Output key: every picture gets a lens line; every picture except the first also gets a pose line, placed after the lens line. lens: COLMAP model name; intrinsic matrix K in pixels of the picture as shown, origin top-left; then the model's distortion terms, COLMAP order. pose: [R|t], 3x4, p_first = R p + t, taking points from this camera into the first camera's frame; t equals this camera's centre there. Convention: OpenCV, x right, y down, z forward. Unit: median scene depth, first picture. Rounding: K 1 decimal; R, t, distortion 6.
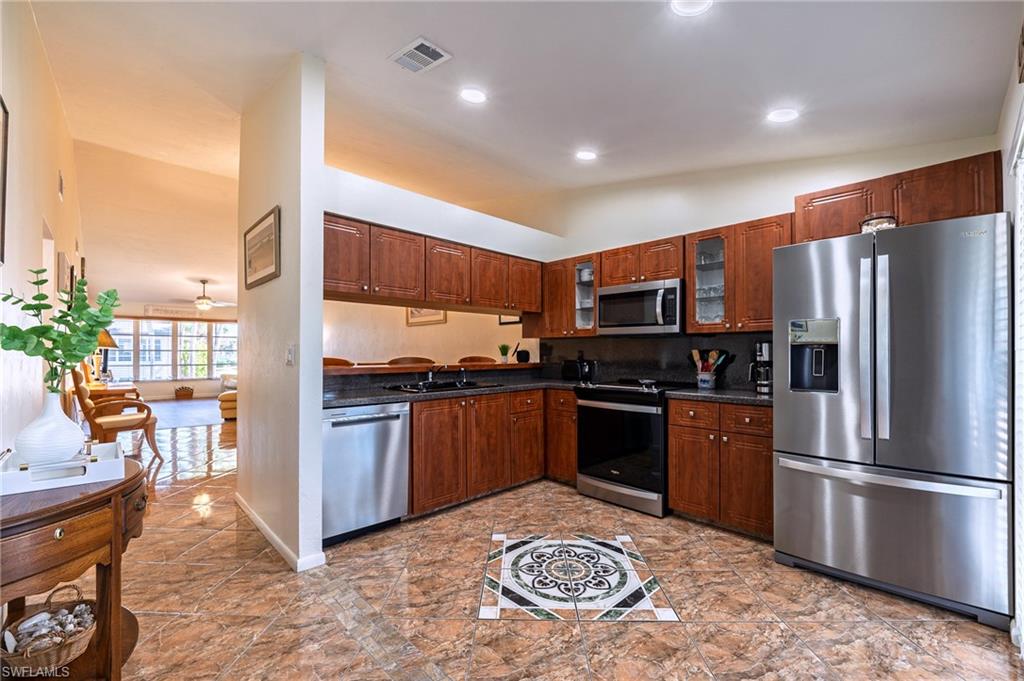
lens RADIAL K [[435.5, 0, 512.5], [0, 435.5, 354.2], [0, 0, 1]] dist [0.000217, -0.000293]
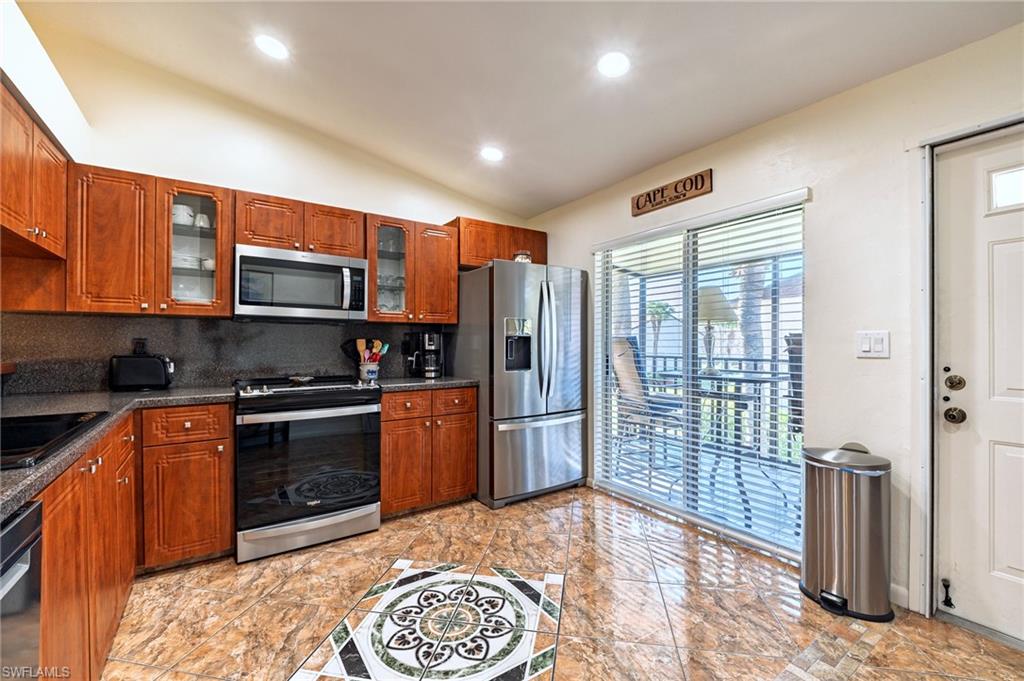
lens RADIAL K [[423.6, 0, 512.0], [0, 423.6, 340.5], [0, 0, 1]] dist [-0.013117, -0.000597]
pose [[0.143584, 0.005200, 0.989624, -0.479987], [-0.000721, 0.999986, -0.005150, -0.002454], [-0.989638, 0.000026, 0.143586, 0.624266]]
